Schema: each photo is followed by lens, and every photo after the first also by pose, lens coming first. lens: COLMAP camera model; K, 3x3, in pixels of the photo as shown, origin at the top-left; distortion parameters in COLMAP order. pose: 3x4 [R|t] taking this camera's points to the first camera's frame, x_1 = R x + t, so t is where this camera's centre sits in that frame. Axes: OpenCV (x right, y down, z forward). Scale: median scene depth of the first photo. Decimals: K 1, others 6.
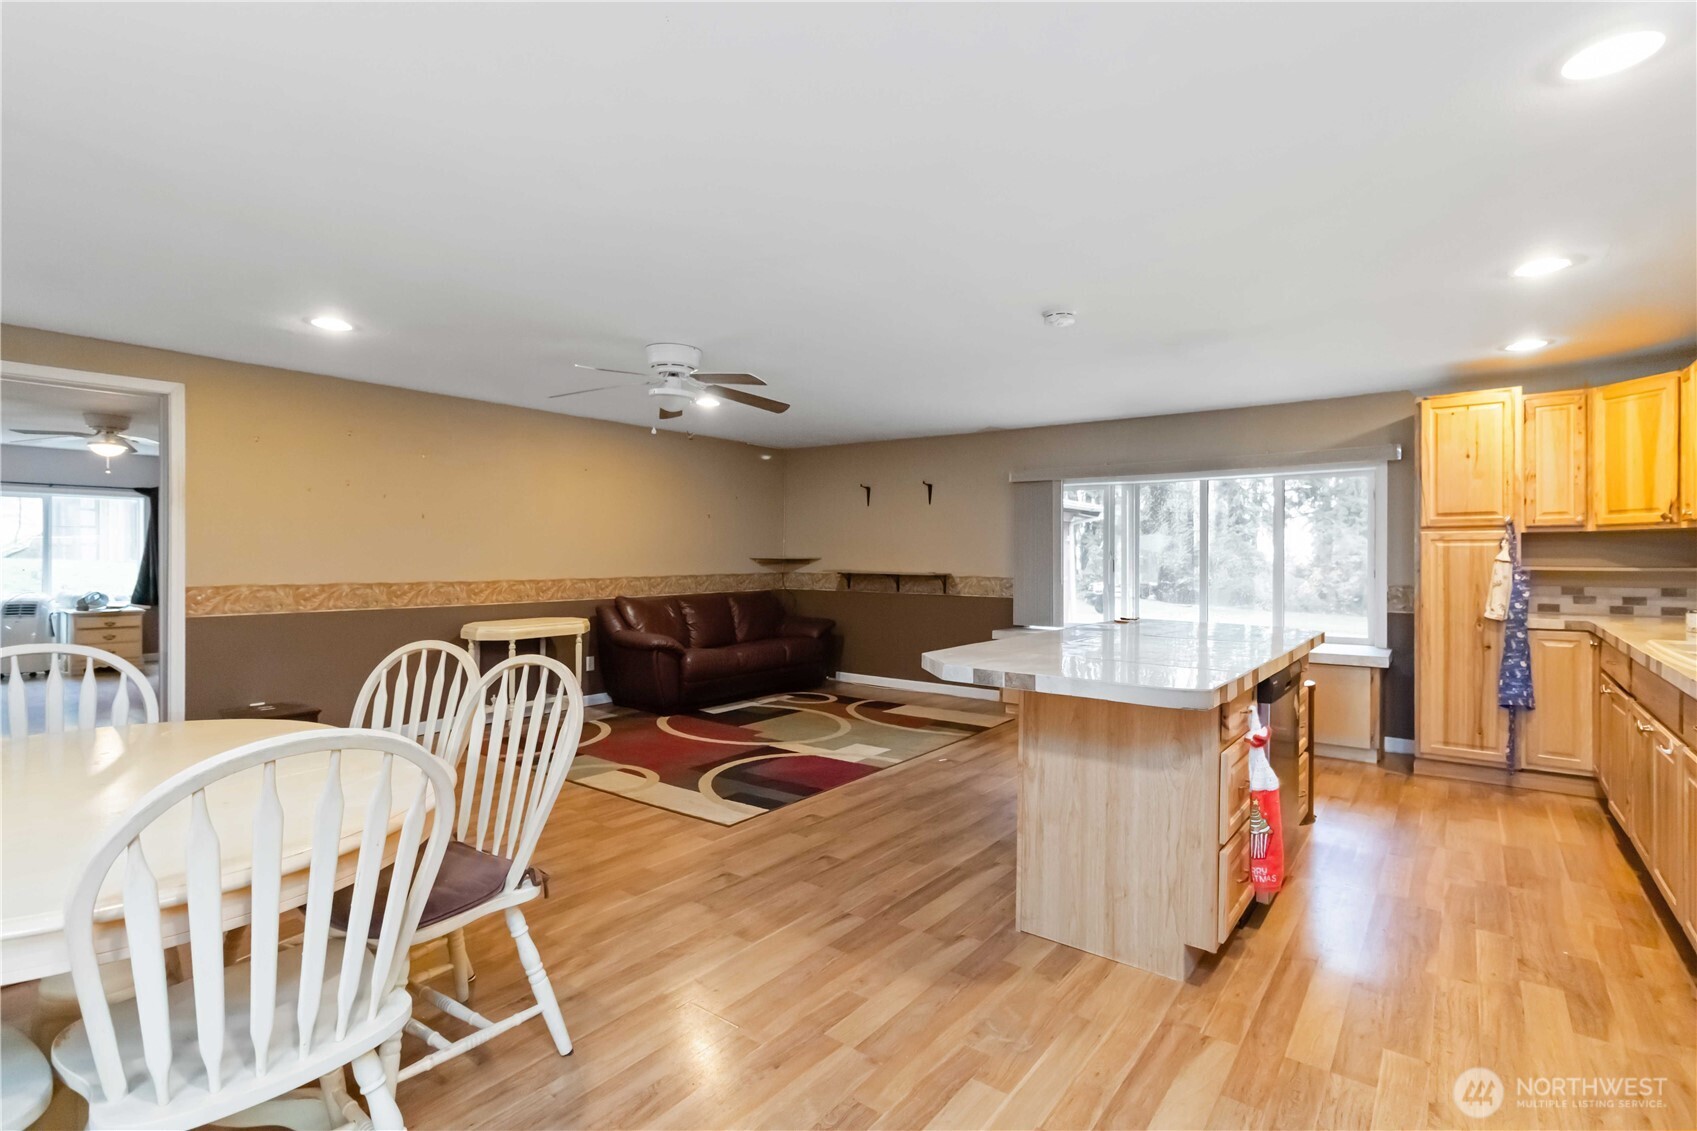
lens RADIAL K [[804.9, 0, 851.7], [0, 804.9, 575.2], [0, 0, 1]] dist [0.007133, 0.001107]
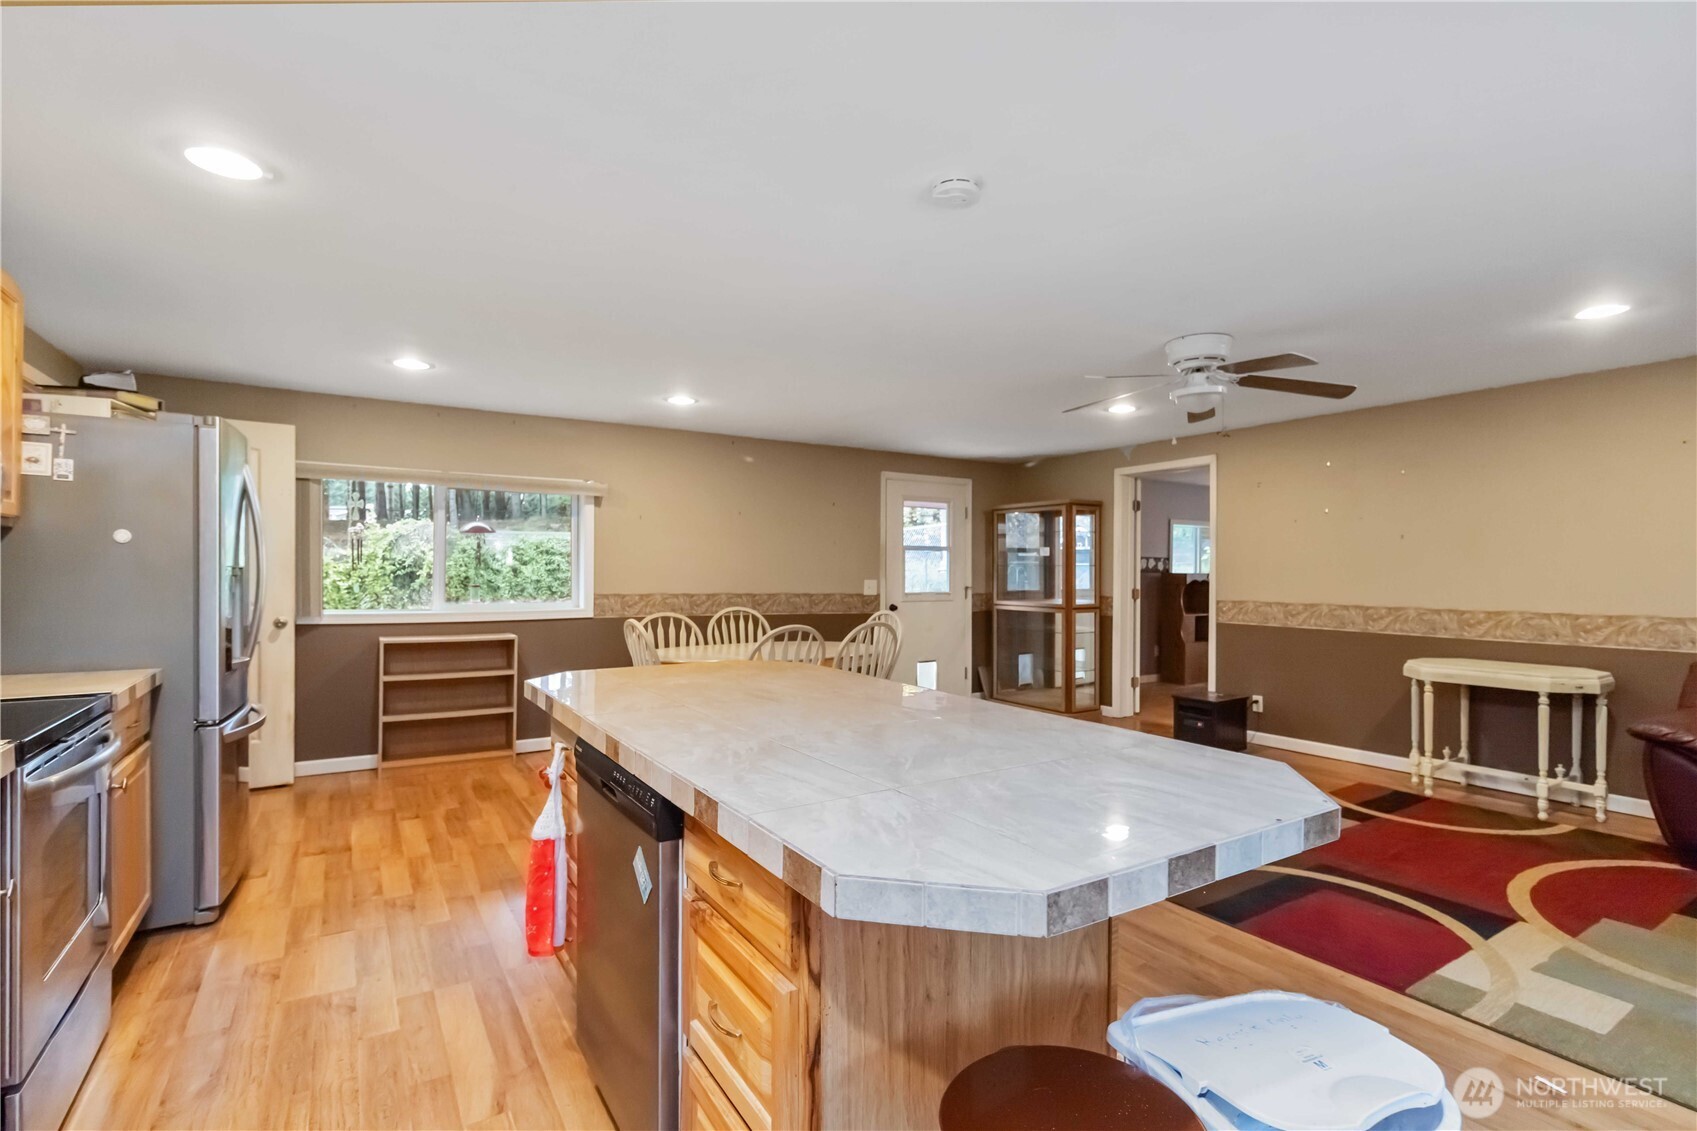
lens RADIAL K [[804.9, 0, 855.2], [0, 804.9, 559.9], [0, 0, 1]] dist [0.007133, 0.001107]
pose [[-0.347707, -0.023971, -0.937297, 0.599737], [-0.033156, 0.999362, -0.013258, -0.013596], [0.937017, 0.026467, -0.348280, 0.787152]]
